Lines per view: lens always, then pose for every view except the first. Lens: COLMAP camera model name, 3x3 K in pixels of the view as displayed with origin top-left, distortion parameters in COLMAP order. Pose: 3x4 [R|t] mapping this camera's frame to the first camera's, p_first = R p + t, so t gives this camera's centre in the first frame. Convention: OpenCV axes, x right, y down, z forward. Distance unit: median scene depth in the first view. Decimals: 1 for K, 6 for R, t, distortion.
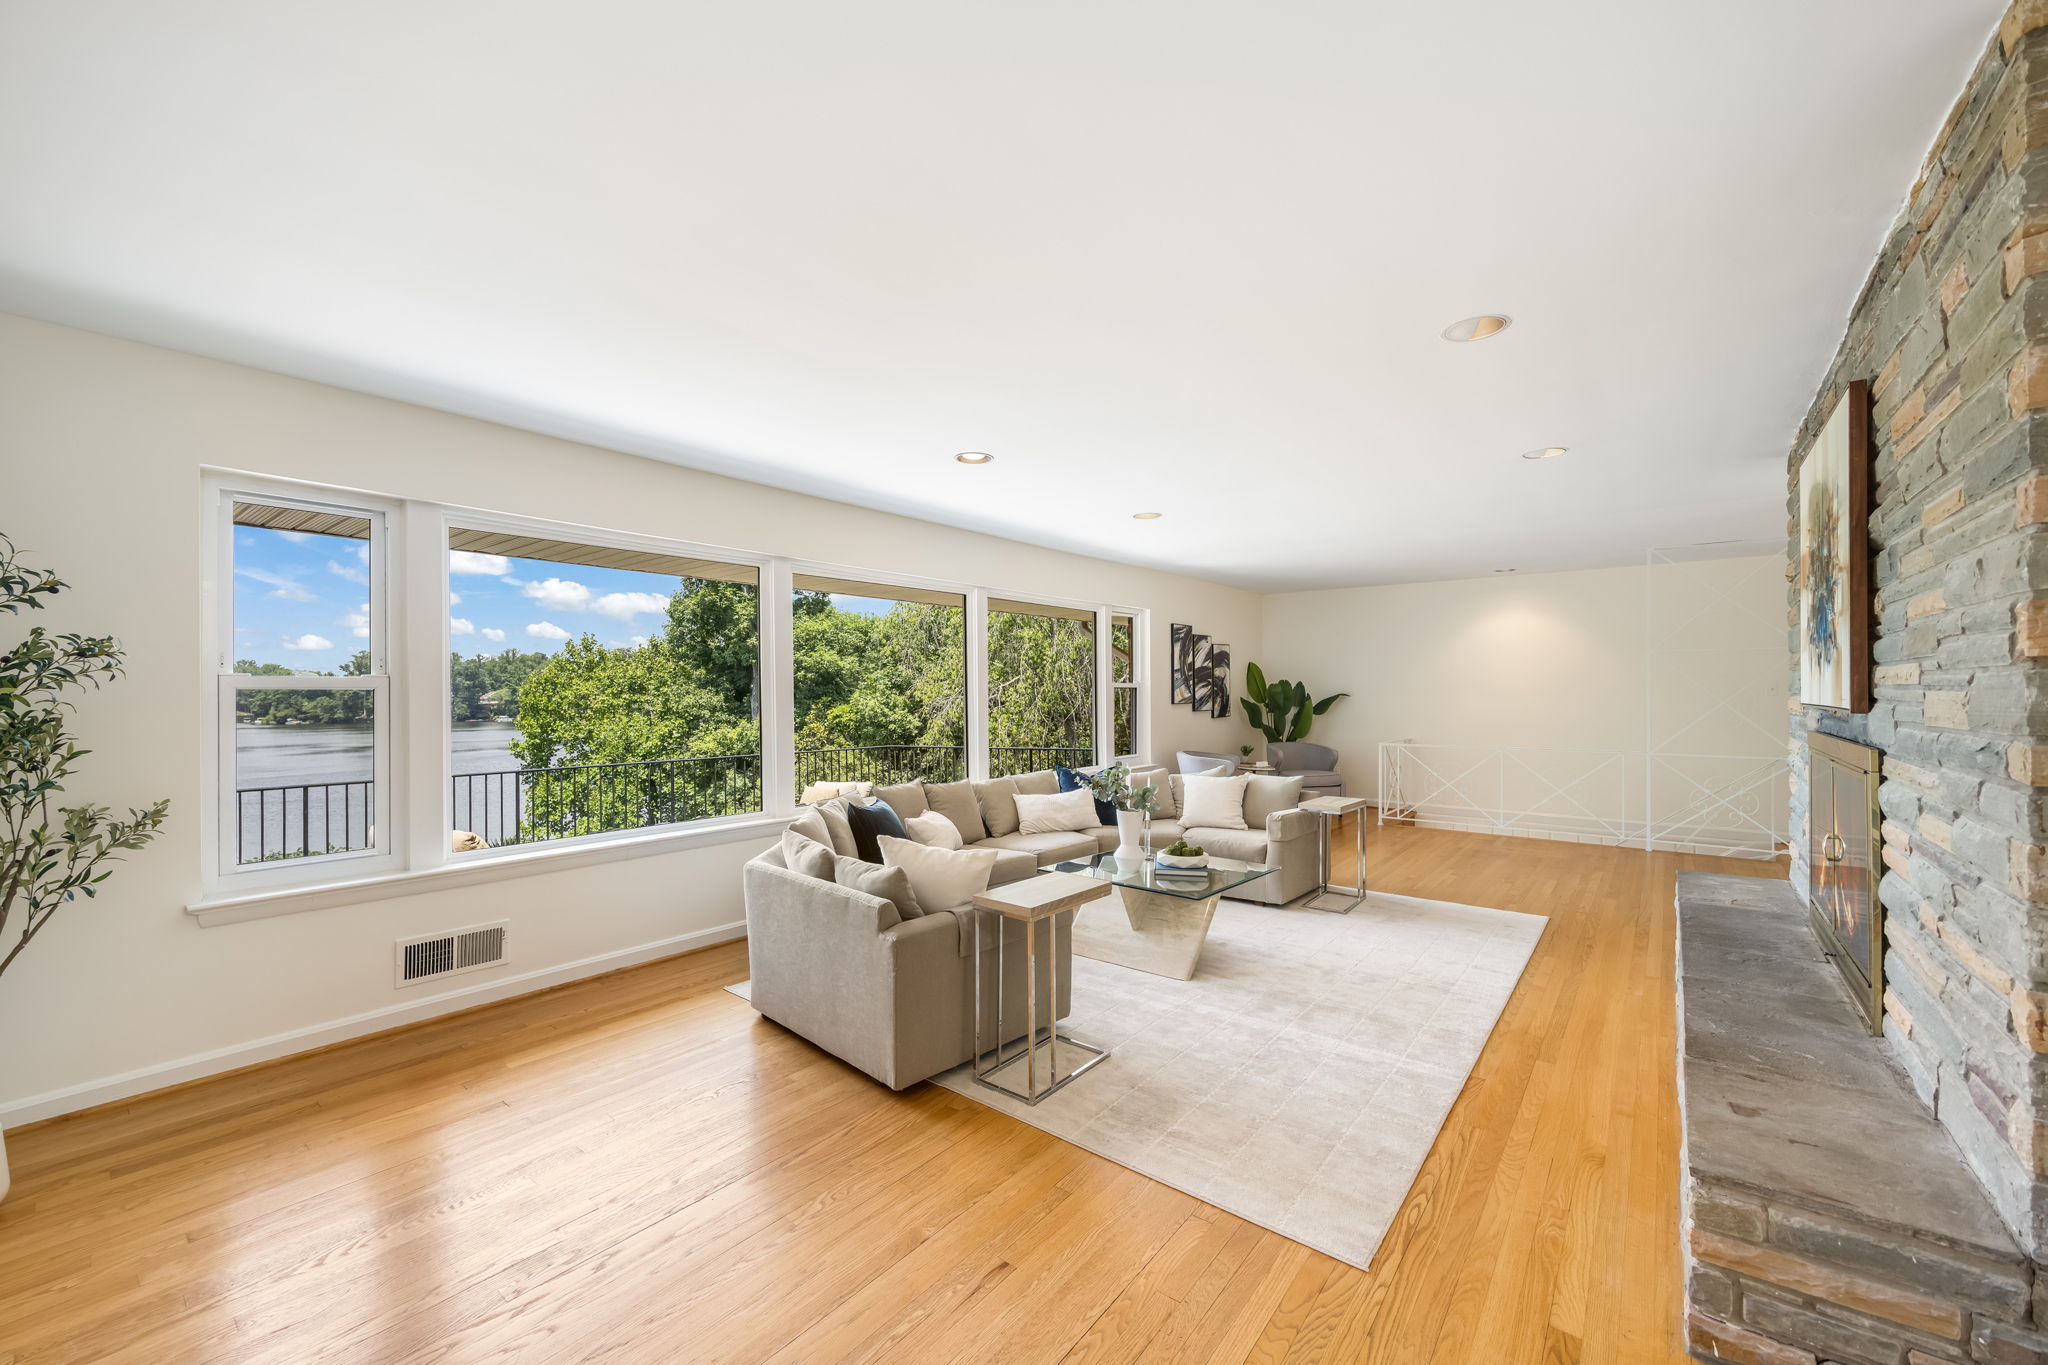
lens RADIAL K [[793.0, 0, 1004.1], [0, 793.0, 684.0], [0, 0, 1]] dist [0.003460, -0.000214]
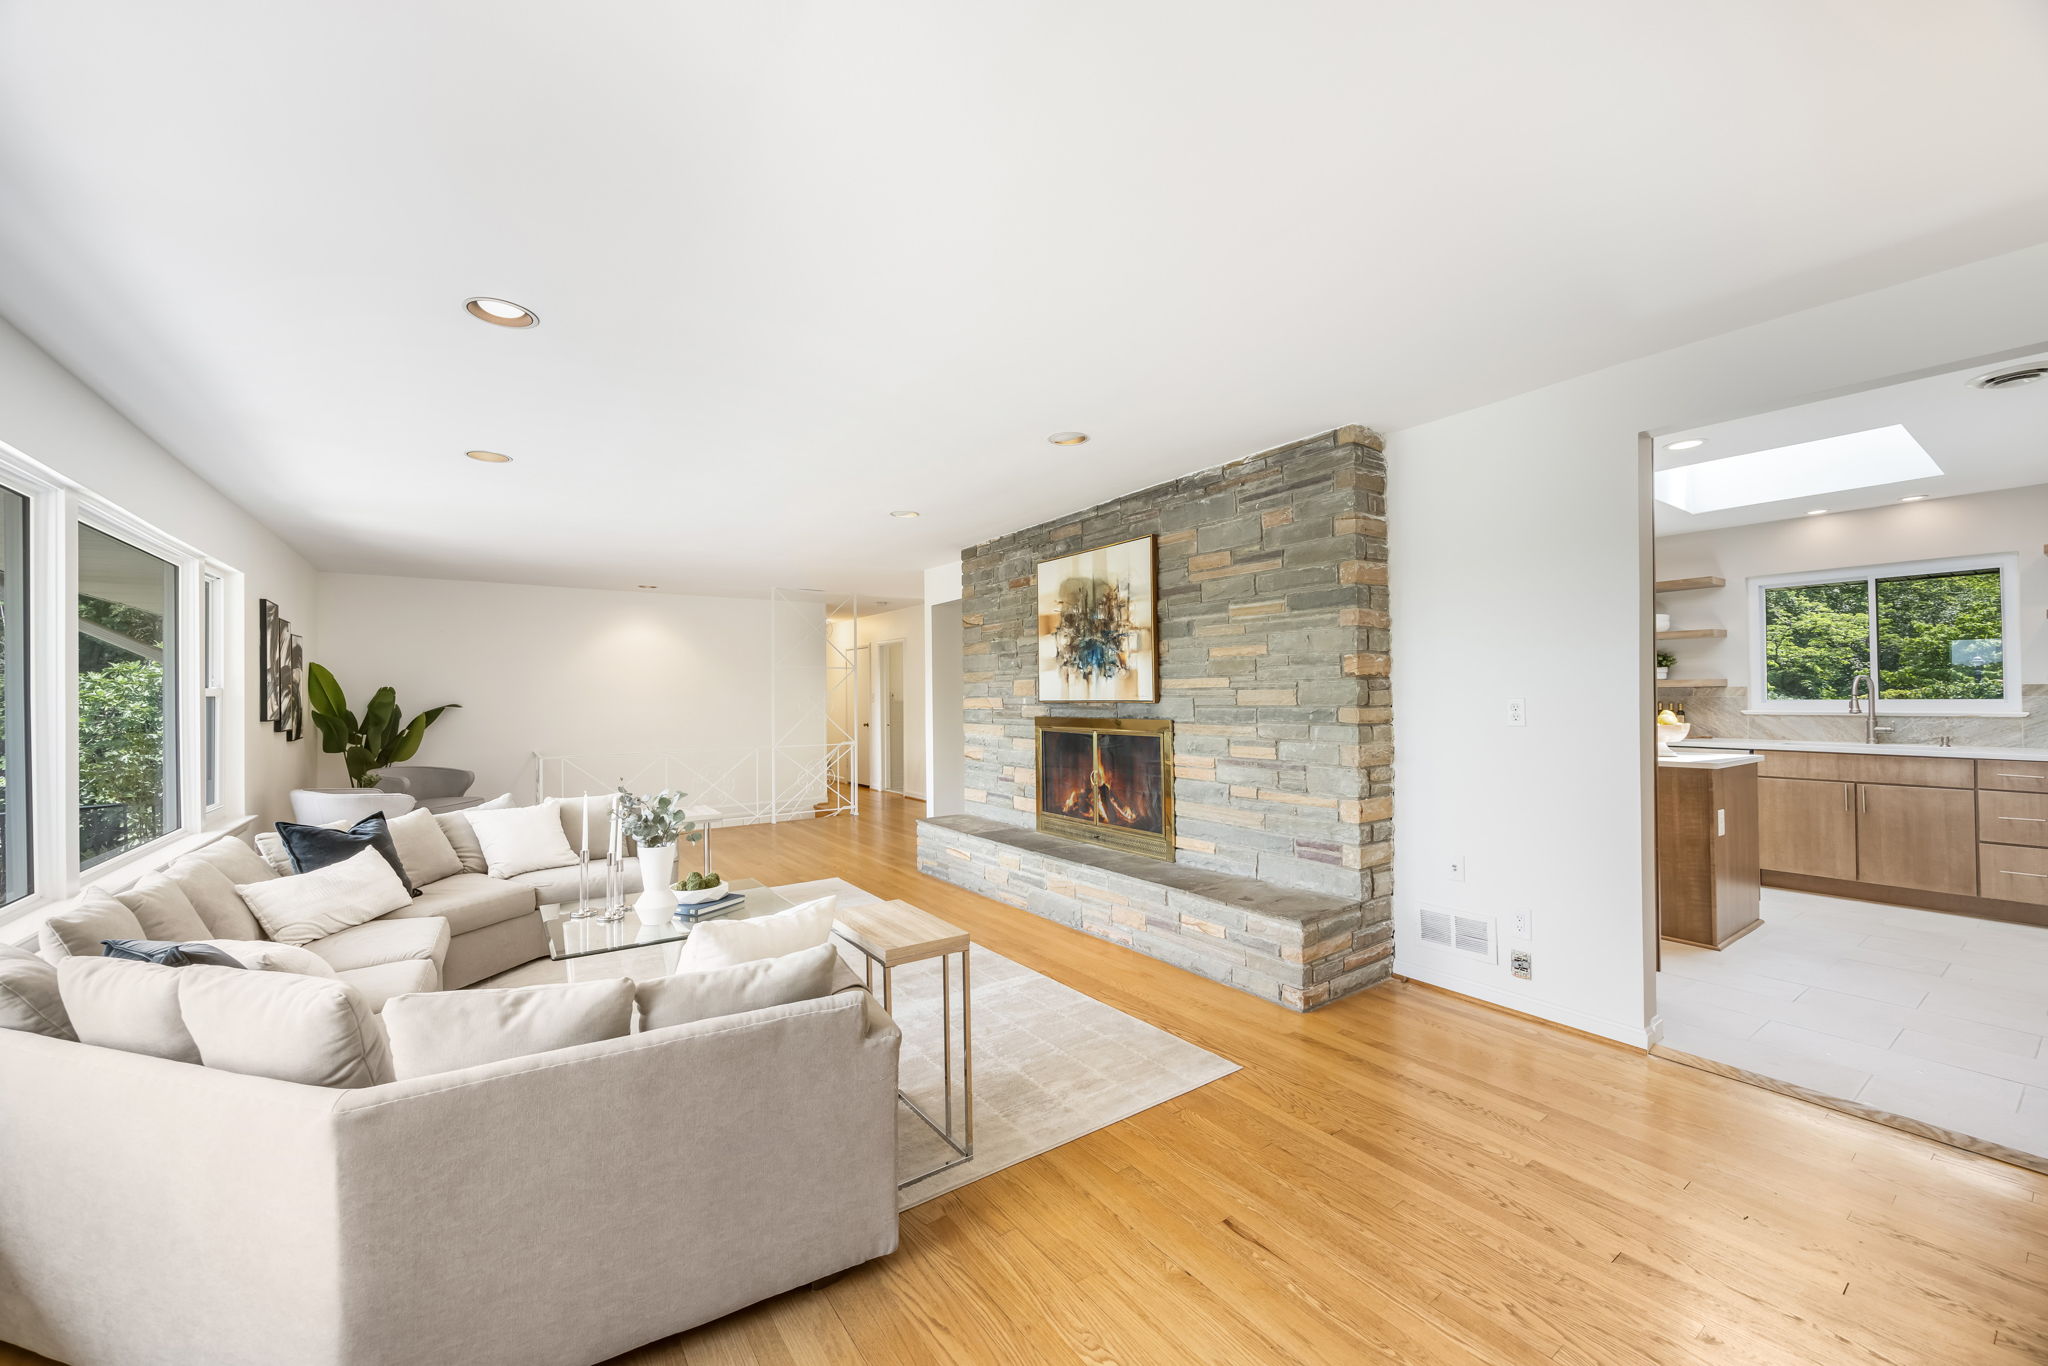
lens RADIAL K [[793.0, 0, 1021.4], [0, 793.0, 686.8], [0, 0, 1]] dist [0.003460, -0.000214]
pose [[0.264044, 0.012186, 0.964434, -0.868894], [0.000958, 0.999916, -0.012896, 0.020797], [-0.964510, 0.004329, 0.264010, 0.769517]]
